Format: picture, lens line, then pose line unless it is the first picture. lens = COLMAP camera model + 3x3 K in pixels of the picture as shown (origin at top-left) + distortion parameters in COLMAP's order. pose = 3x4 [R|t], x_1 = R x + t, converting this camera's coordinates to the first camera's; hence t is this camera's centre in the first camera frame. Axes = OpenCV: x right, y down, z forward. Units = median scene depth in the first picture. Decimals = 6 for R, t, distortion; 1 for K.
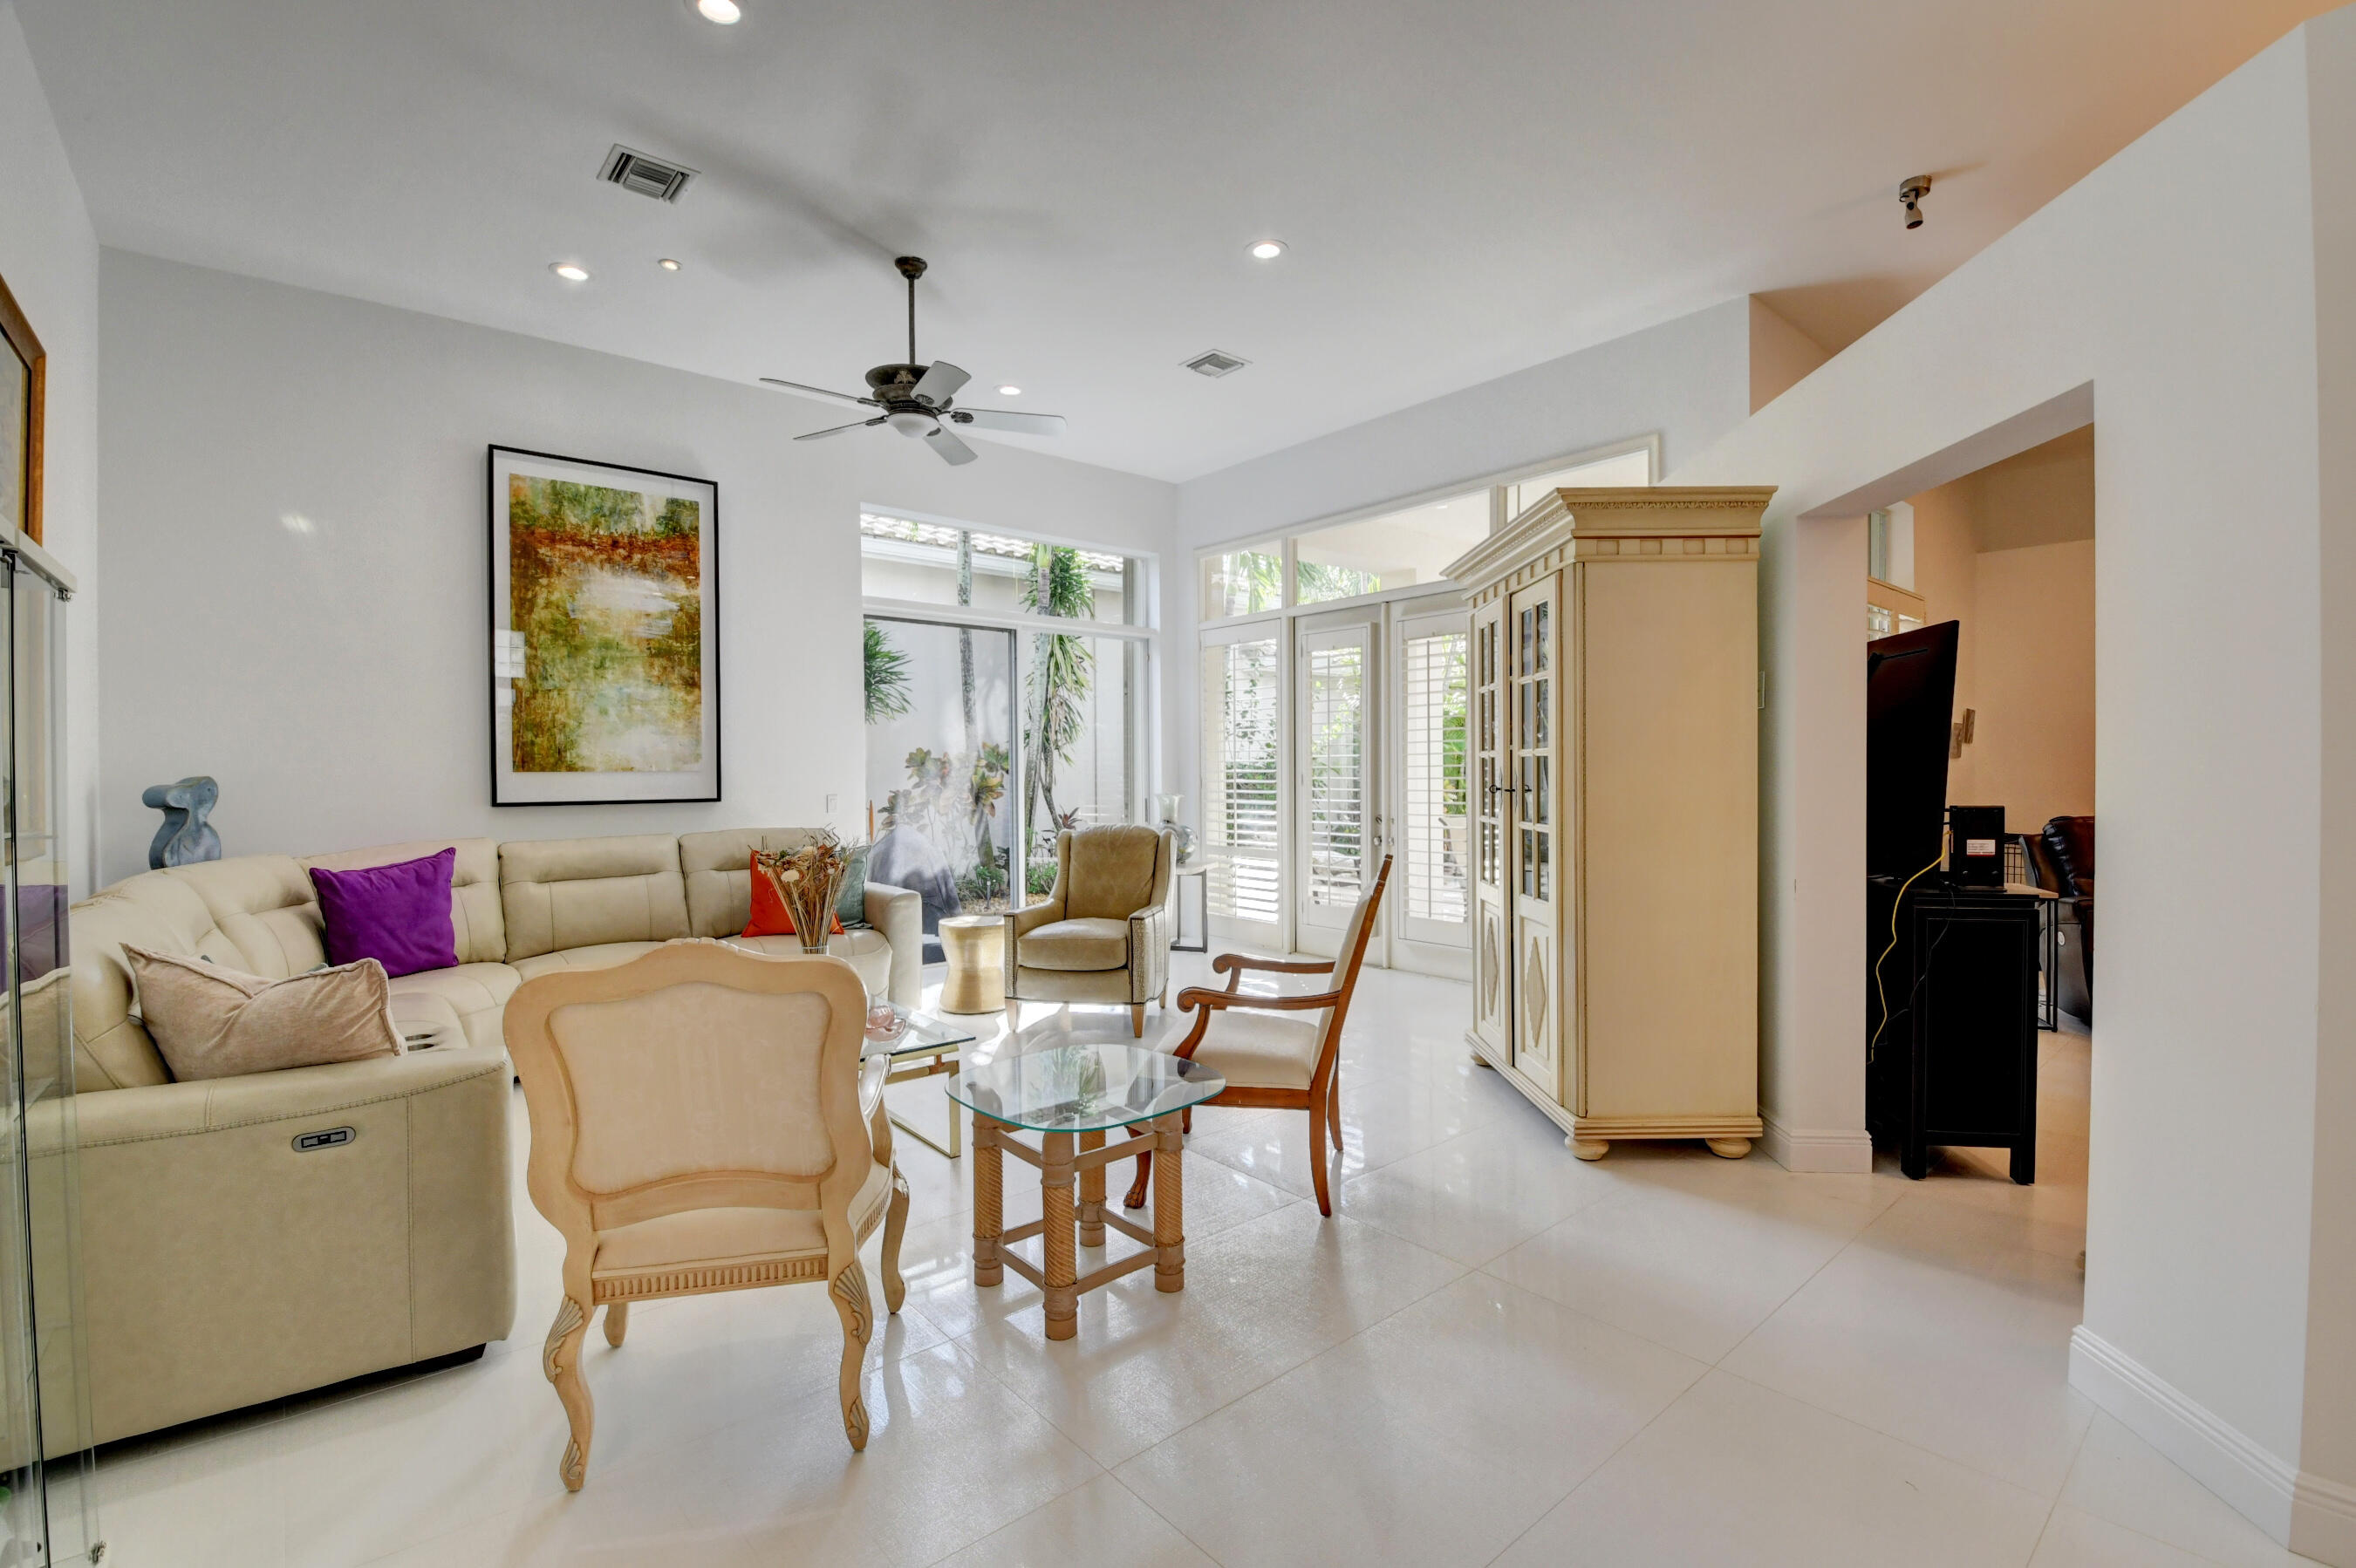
lens RADIAL K [[1042.3, 0, 1178.0], [0, 1042.3, 784.0], [0, 0, 1]] dist [0.006062, -0.021600]
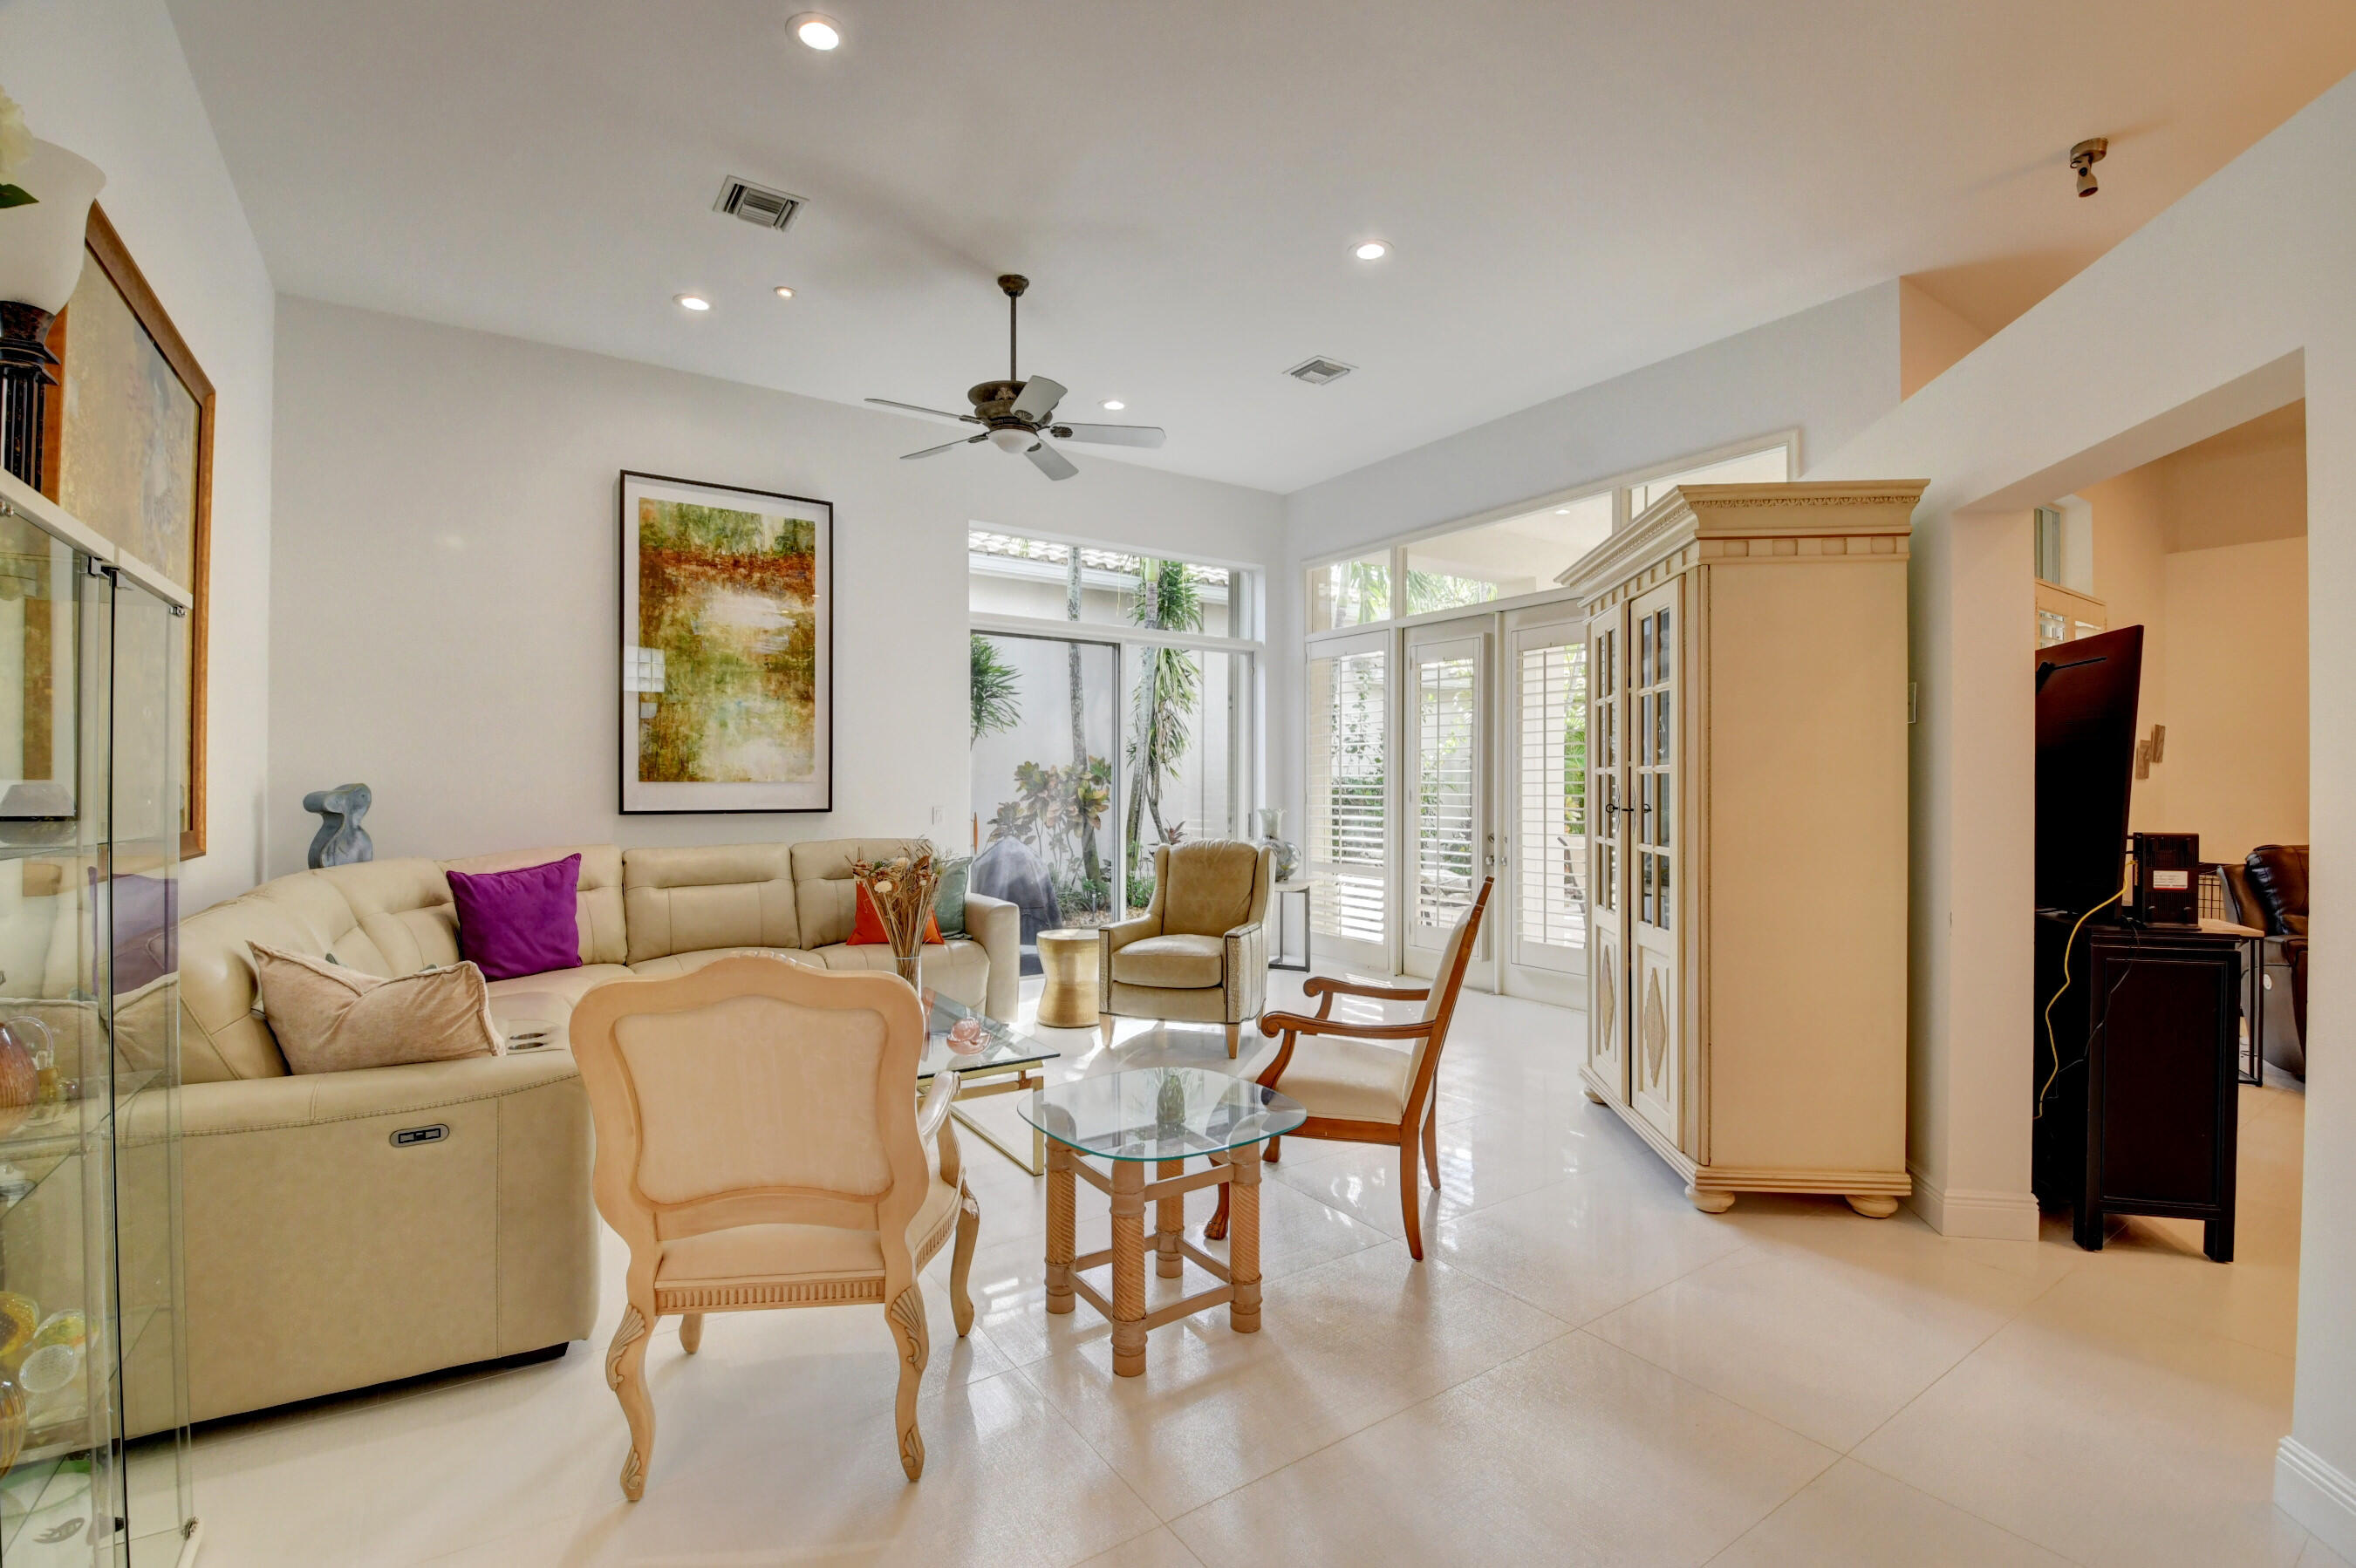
lens RADIAL K [[1040.3, 0, 1175.9], [0, 1040.3, 784.1], [0, 0, 1]] dist [0.018825, -0.031324]
pose [[0.993554, 0.008062, -0.113069, 0.016088], [-0.009562, 0.999873, -0.012732, -0.000974], [0.112952, 0.013731, 0.993506, 0.017907]]
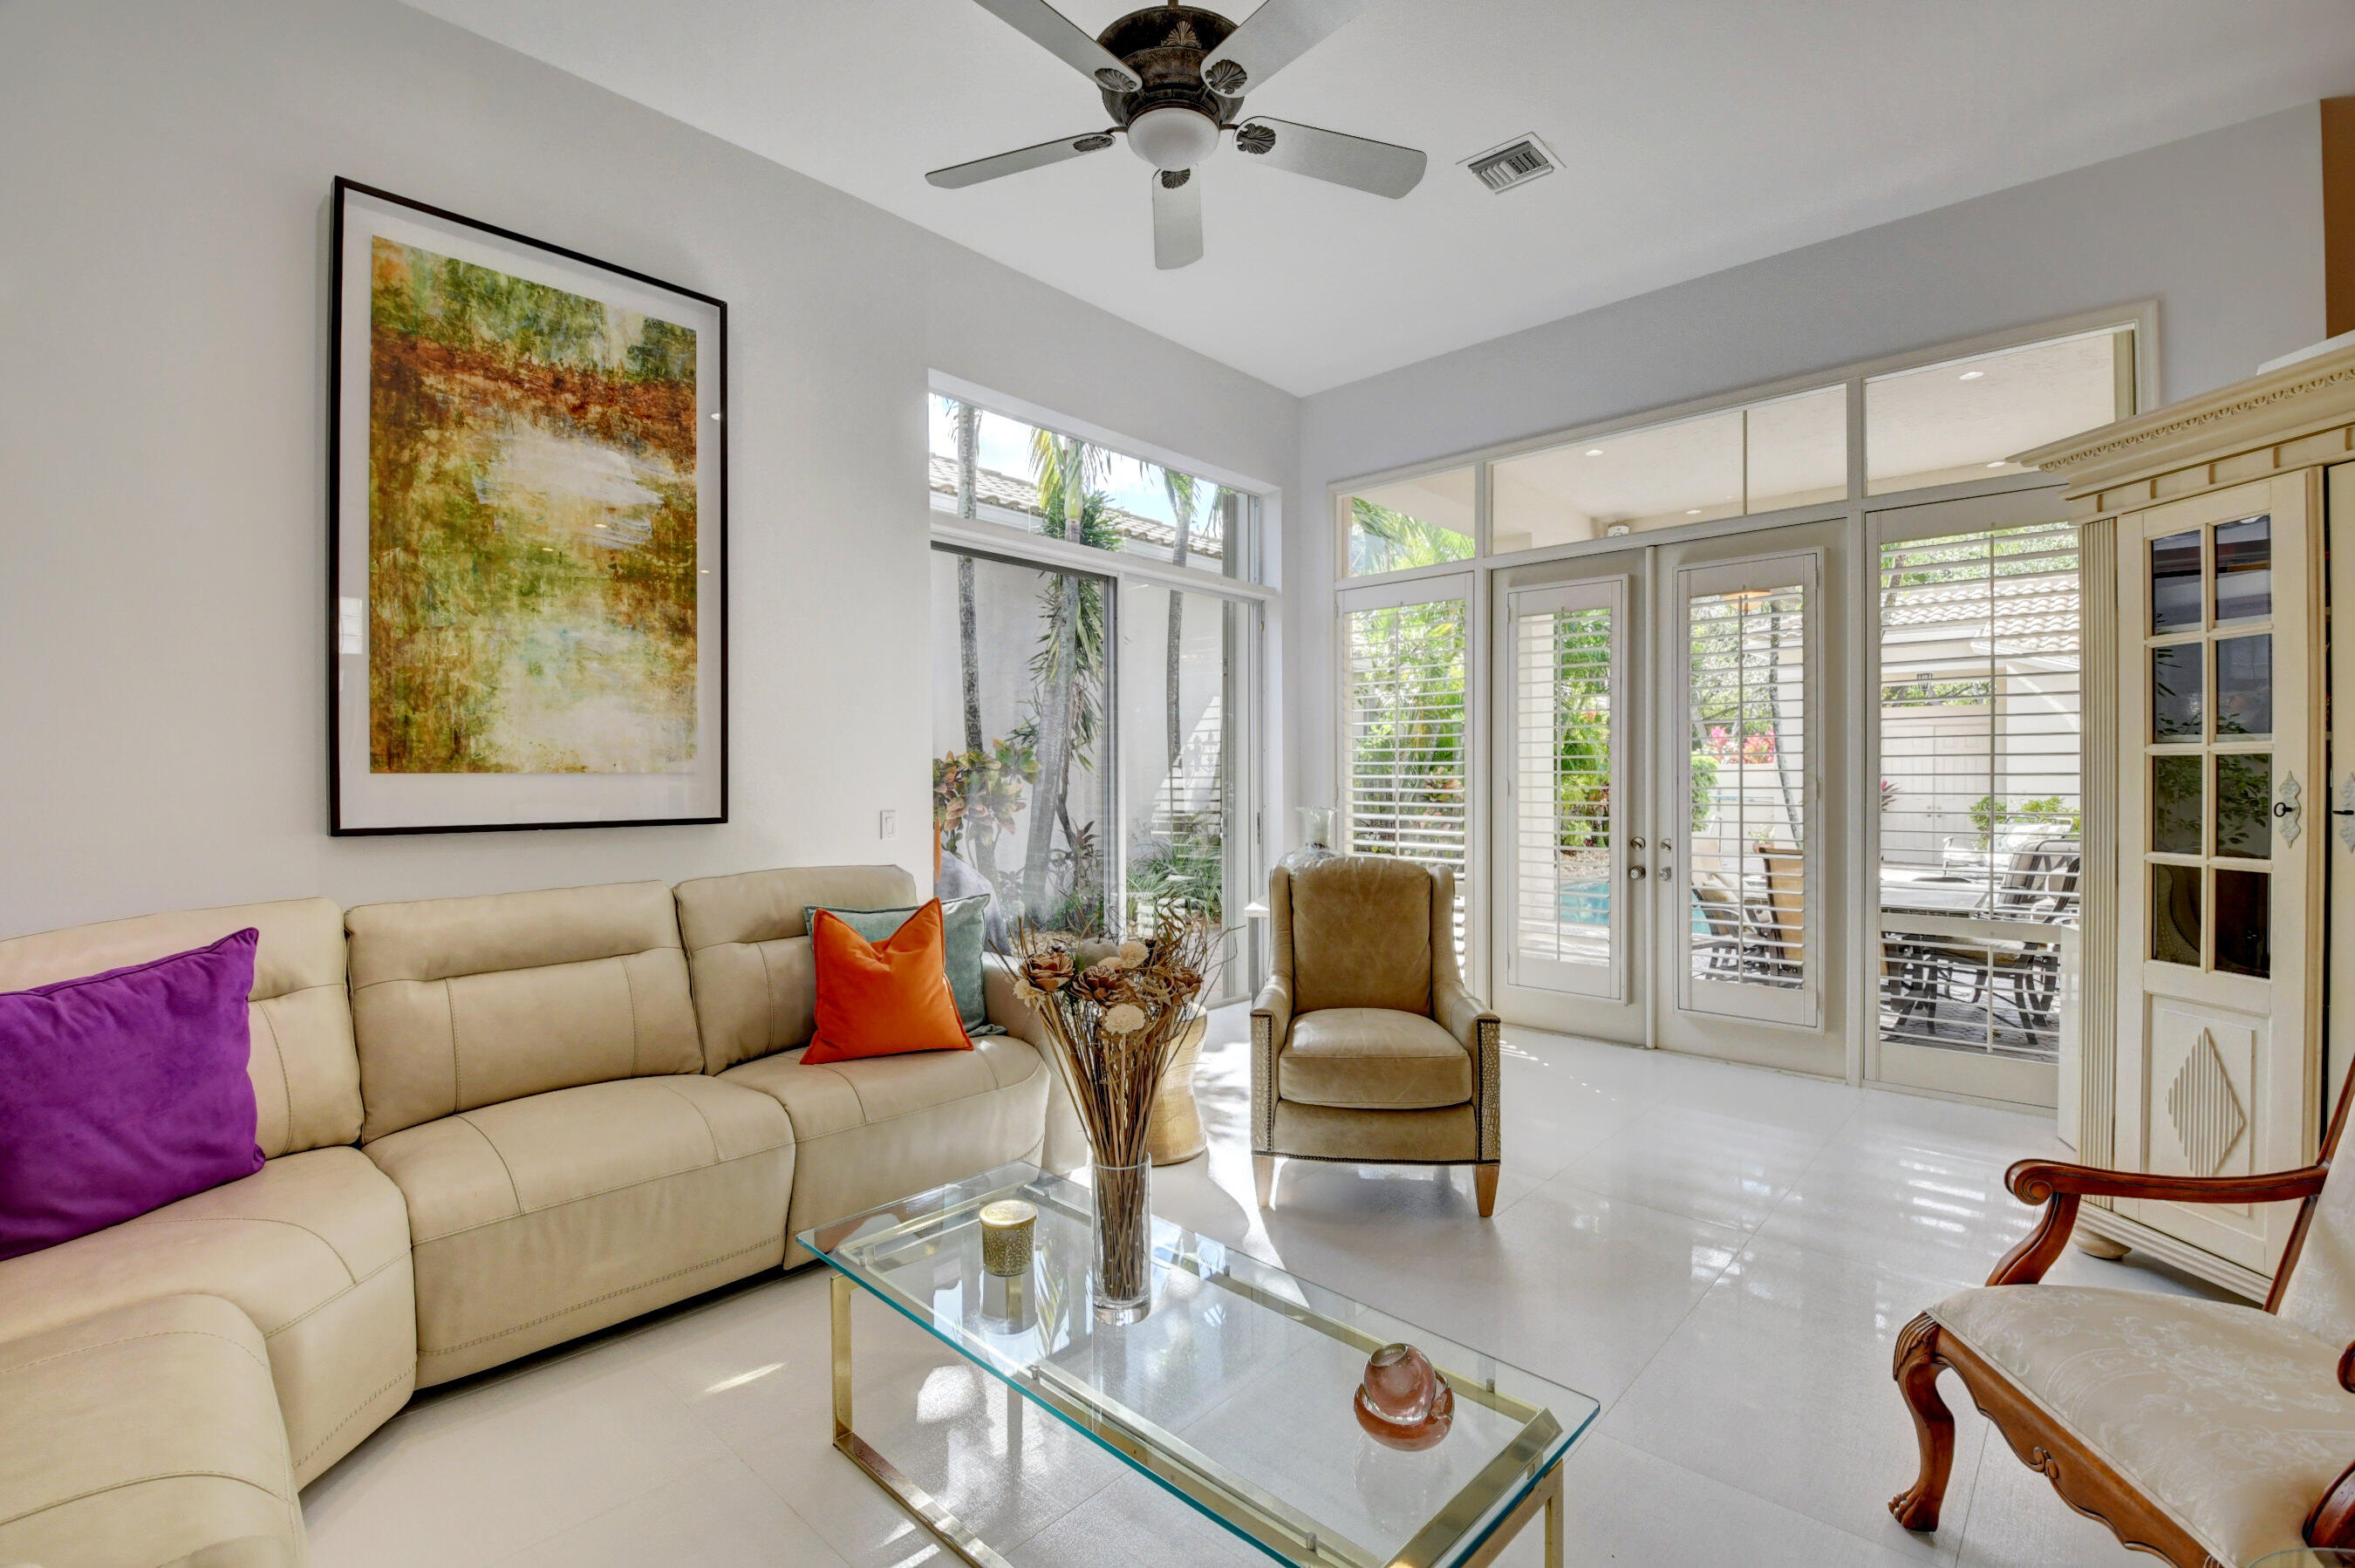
lens RADIAL K [[1041.9, 0, 1177.5], [0, 1041.9, 784.0], [0, 0, 1]] dist [0.006062, -0.021600]
pose [[0.992964, 0.004183, 0.118339, -0.270392], [-0.003644, 0.999982, -0.004776, -0.004234], [-0.118357, 0.004311, 0.992962, 0.390660]]
